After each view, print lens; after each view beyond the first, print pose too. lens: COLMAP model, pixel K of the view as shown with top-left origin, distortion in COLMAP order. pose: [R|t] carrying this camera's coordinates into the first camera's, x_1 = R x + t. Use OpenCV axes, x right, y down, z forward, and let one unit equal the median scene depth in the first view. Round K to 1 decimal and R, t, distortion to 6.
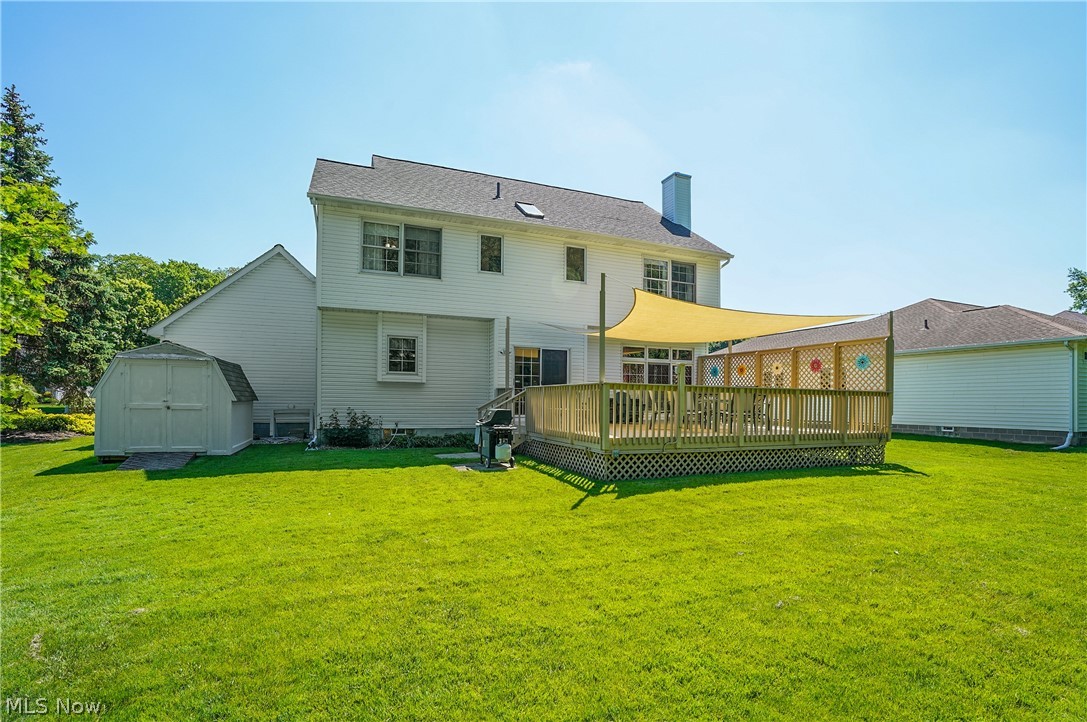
lens RADIAL K [[507.5, 0, 510.2], [0, 507.5, 379.2], [0, 0, 1]] dist [-0.040569, 0.005954]
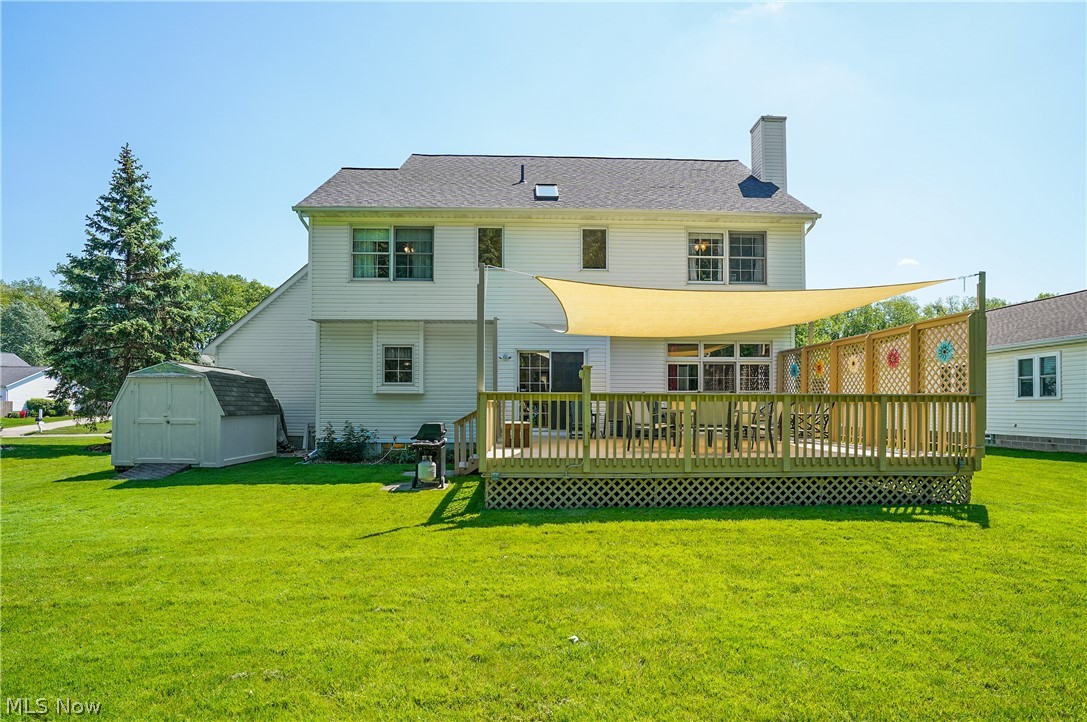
lens RADIAL K [[564.4, 0, 508.8], [0, 564.4, 378.2], [0, 0, 1]] dist [-0.029017, -0.003958]
pose [[0.943883, -0.028486, -0.329050, 0.325285], [0.023491, 0.999541, -0.019144, 0.002164], [0.329444, 0.010340, 0.944118, 0.078909]]
